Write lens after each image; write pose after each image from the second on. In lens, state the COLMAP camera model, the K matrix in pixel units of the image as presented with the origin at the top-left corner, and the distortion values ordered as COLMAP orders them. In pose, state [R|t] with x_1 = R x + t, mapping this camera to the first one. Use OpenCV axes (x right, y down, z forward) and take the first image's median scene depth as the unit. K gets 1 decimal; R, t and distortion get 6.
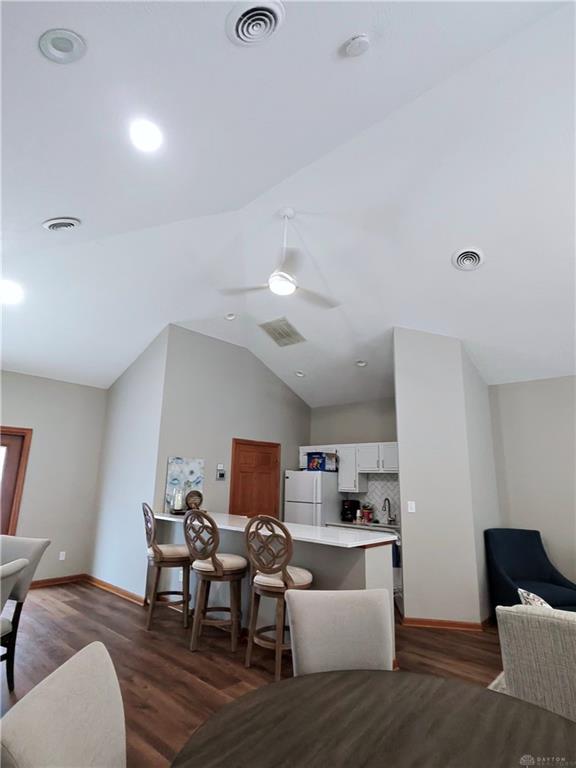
lens RADIAL K [[426.2, 0, 288.0], [0, 426.2, 384.0], [0, 0, 1]] dist [0.000841, -0.000289]
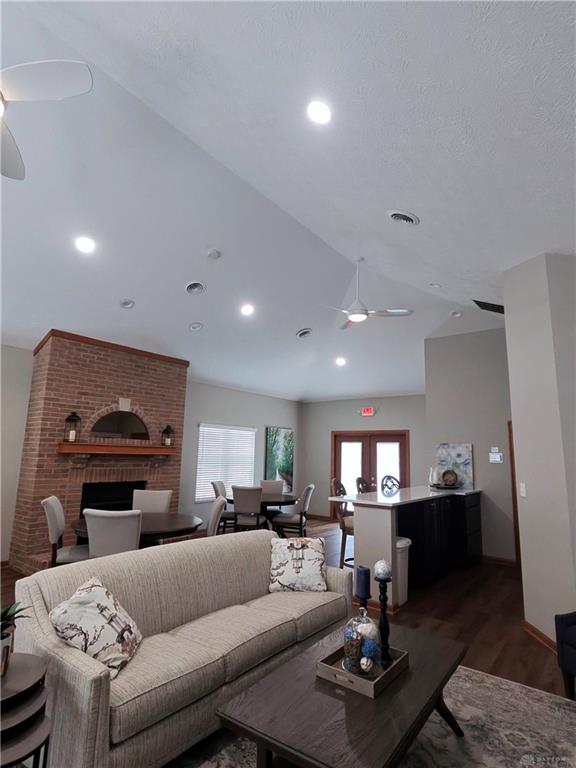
lens RADIAL K [[426.2, 0, 288.0], [0, 426.2, 384.0], [0, 0, 1]] dist [0.000841, -0.000289]
pose [[0.070319, -0.186056, -0.980020, 0.945557], [0.196161, 0.965848, -0.169290, 0.122875], [0.978047, -0.180337, 0.104414, 0.444168]]
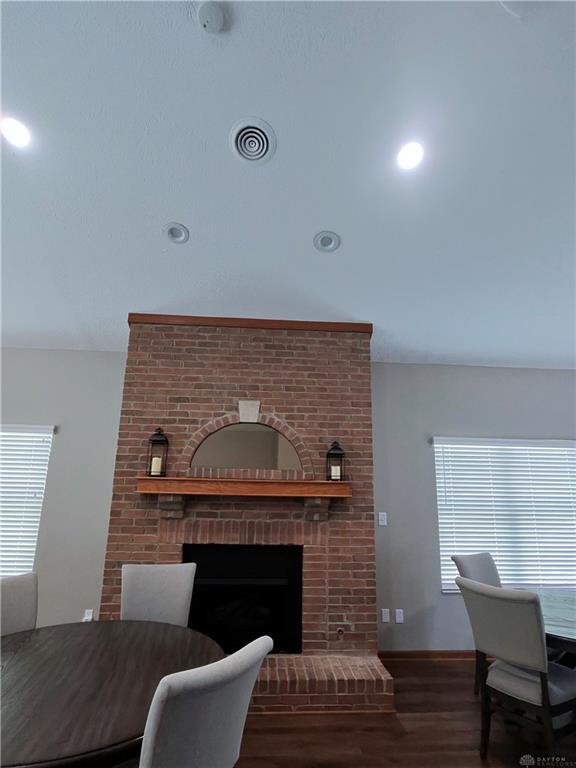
lens RADIAL K [[426.2, 0, 288.0], [0, 426.2, 384.0], [0, 0, 1]] dist [0.000841, -0.000289]
pose [[-0.699017, -0.196643, -0.687536, 0.233040], [0.119754, 0.915682, -0.383648, 0.126993], [0.705006, -0.350512, -0.616529, 0.604773]]
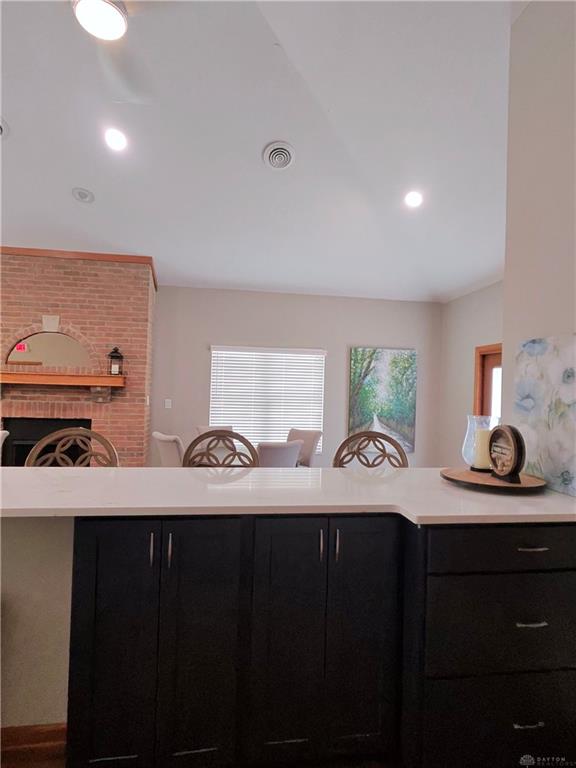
lens RADIAL K [[426.2, 0, 288.0], [0, 426.2, 384.0], [0, 0, 1]] dist [0.000841, -0.000289]
pose [[-0.645081, -0.056590, -0.762016, 0.158548], [0.123037, 0.976548, -0.176678, 0.244905], [0.754144, -0.207727, -0.622990, 1.039802]]
